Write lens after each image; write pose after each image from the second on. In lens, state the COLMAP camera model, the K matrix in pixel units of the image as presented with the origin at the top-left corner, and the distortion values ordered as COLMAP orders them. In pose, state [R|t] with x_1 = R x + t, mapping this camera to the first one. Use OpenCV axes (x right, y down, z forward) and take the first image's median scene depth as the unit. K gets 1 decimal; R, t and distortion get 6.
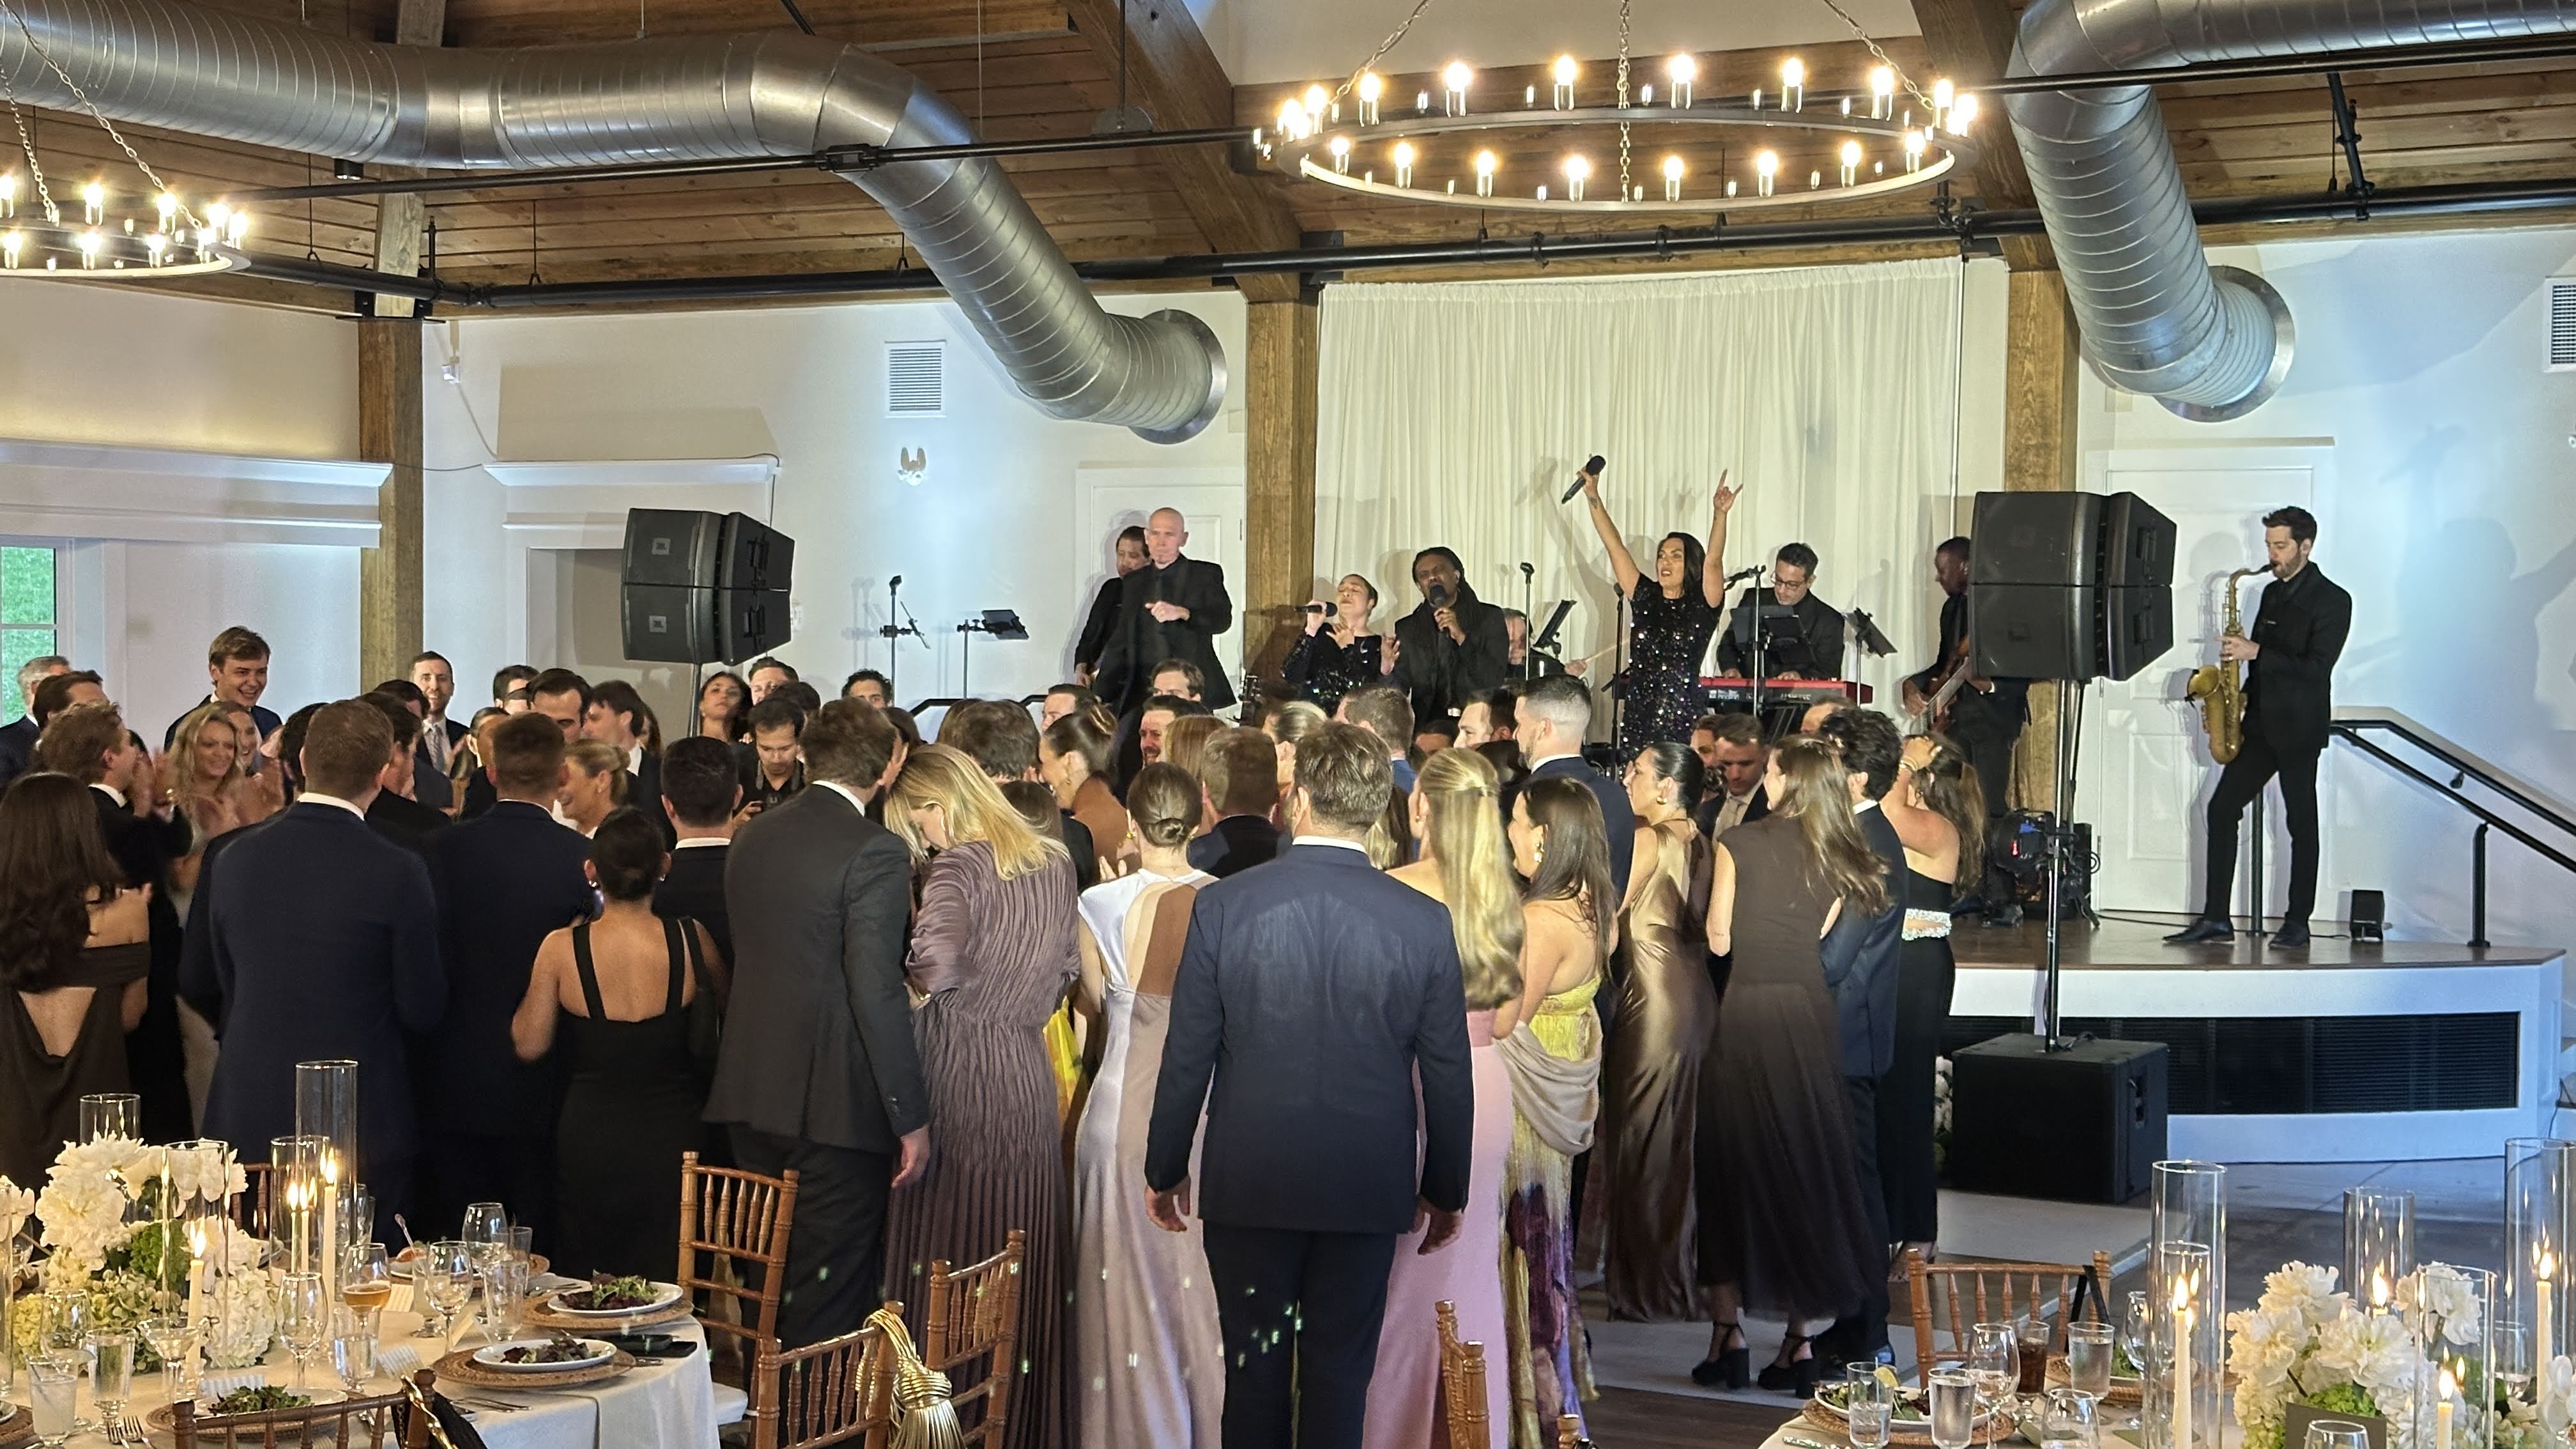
lens RADIAL K [[3662.8, 0, 1264.6], [0, 3662.8, 718.7], [0, 0, 1]] dist [0.074184, 0.000000]
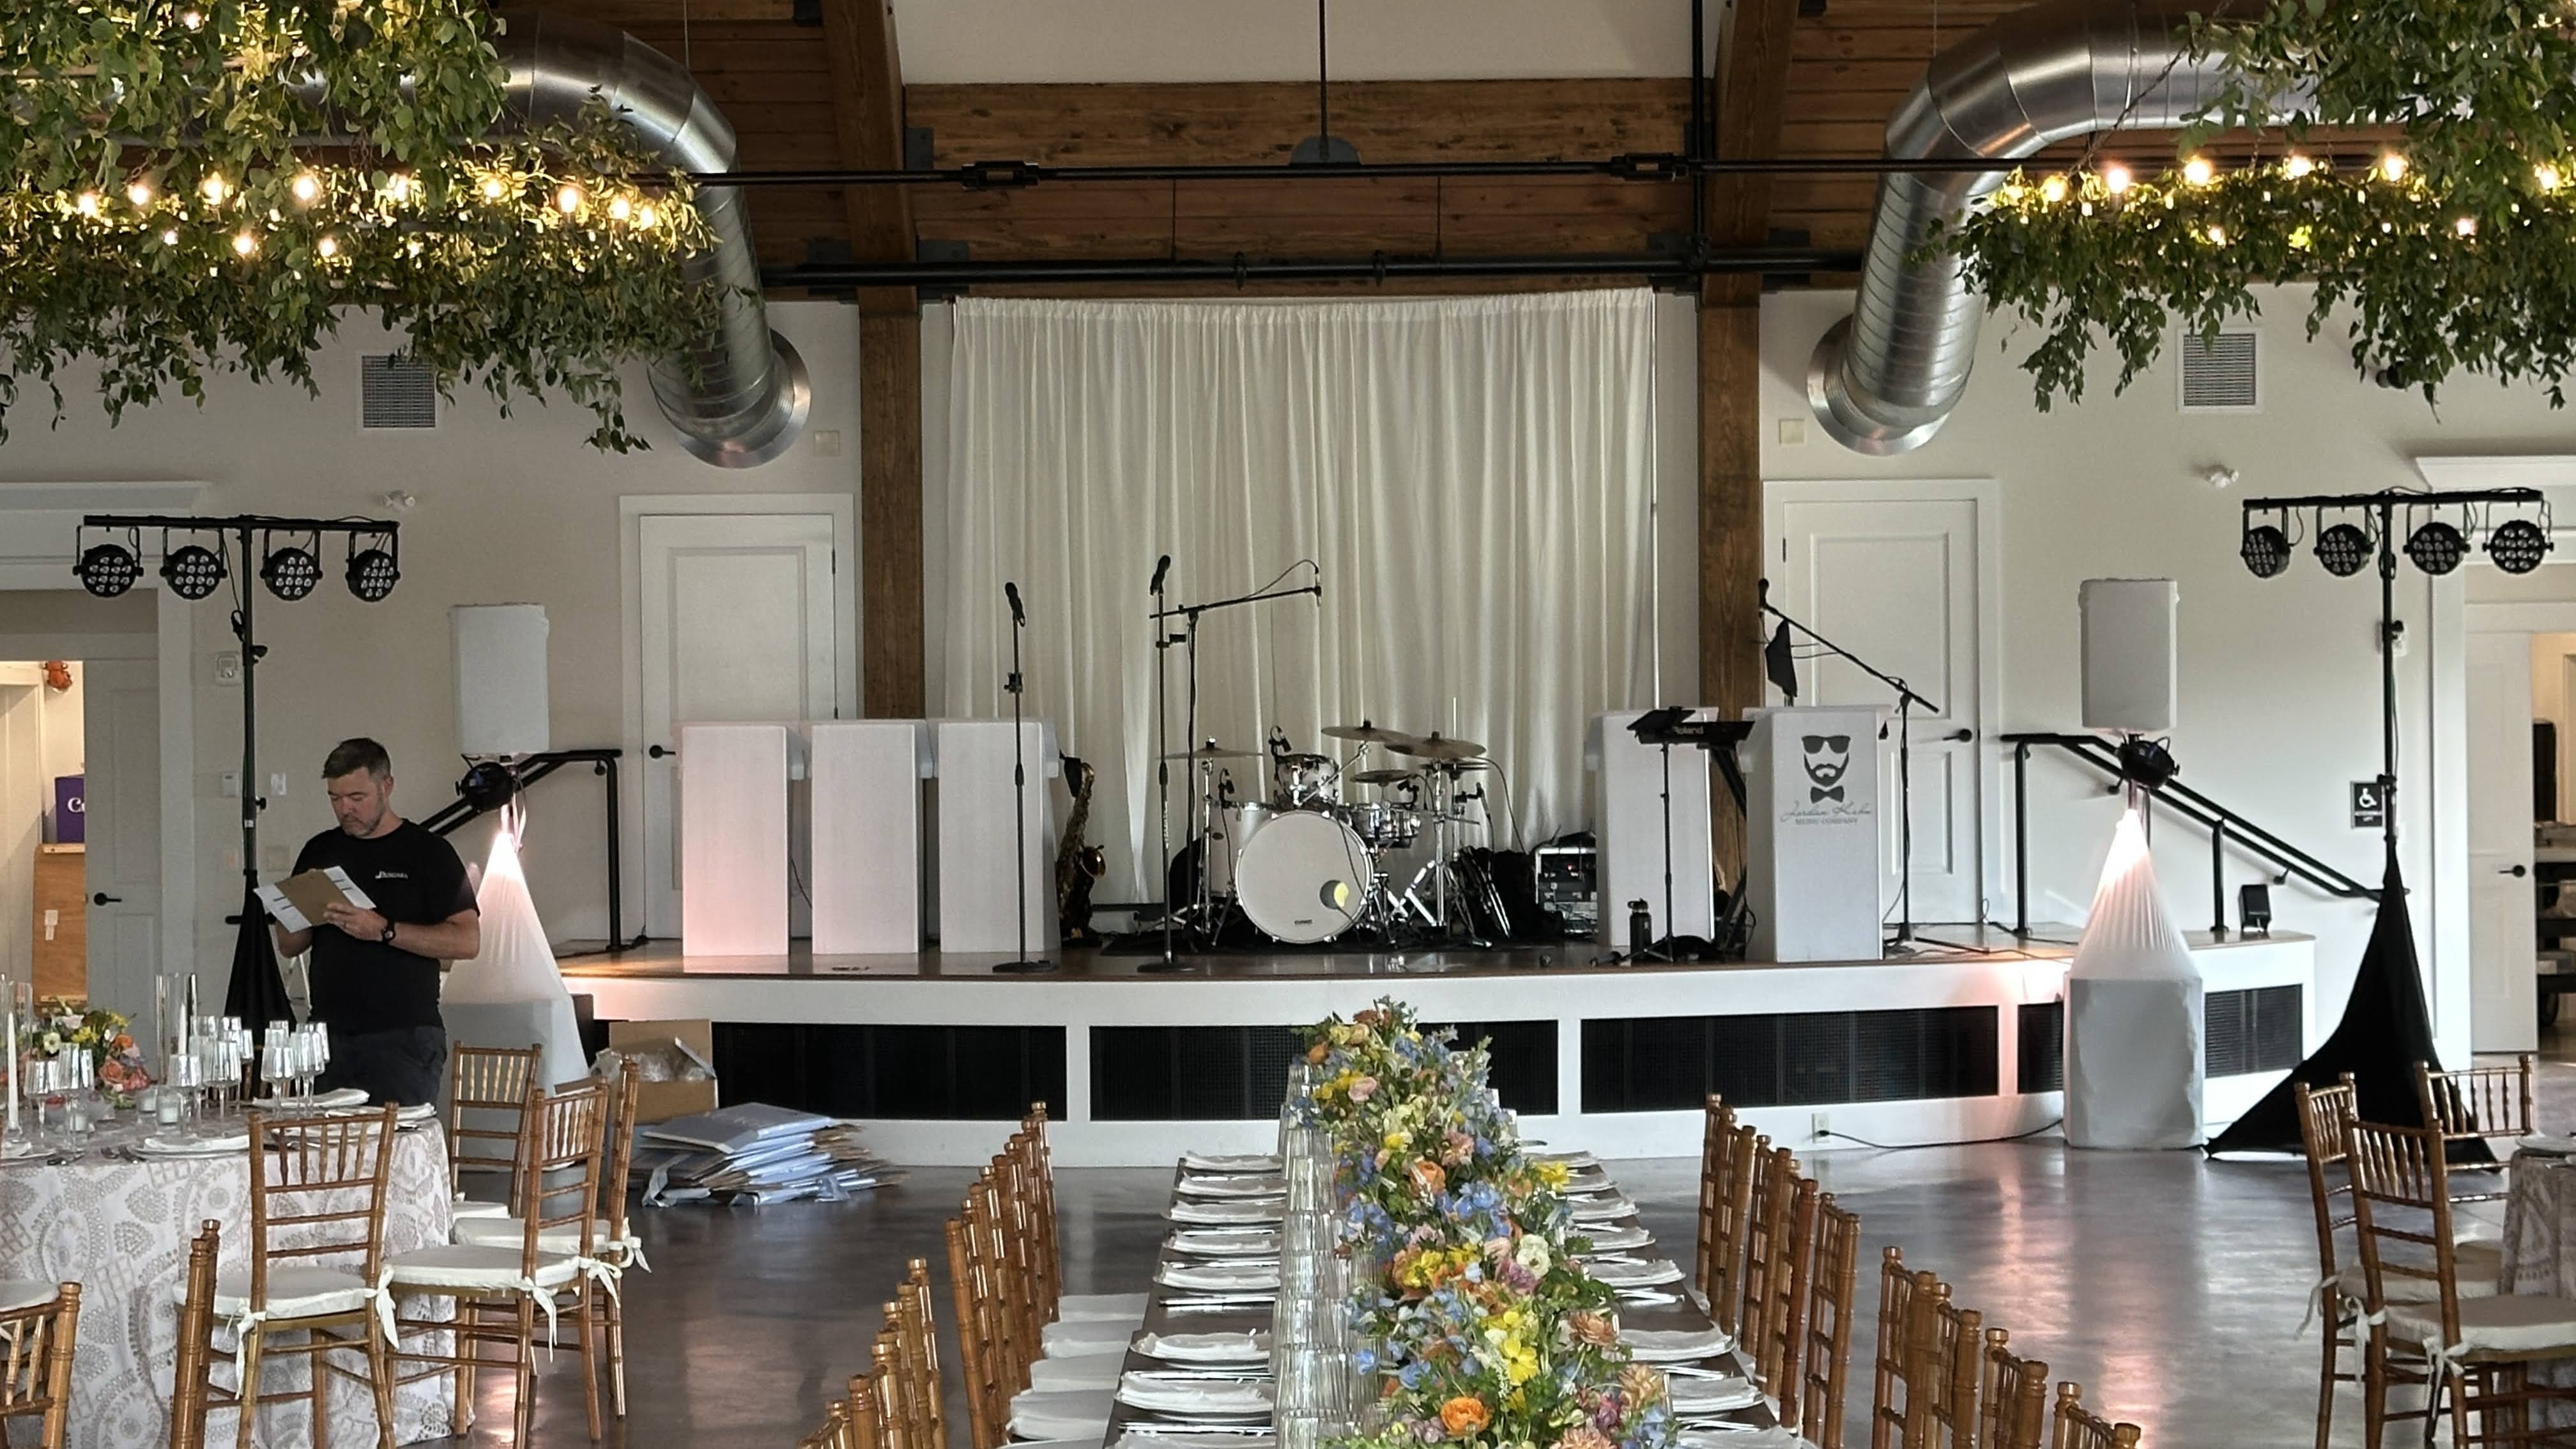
lens RADIAL K [[4921.0, 0, 1295.9], [0, 4921.0, 734.7], [0, 0, 1]] dist [0.126933, 0.000000]
pose [[0.875527, -0.019451, 0.482778, -0.511310], [0.030106, 0.999444, -0.014329, 0.012774], [-0.482230, 0.027080, 0.875626, -0.134141]]
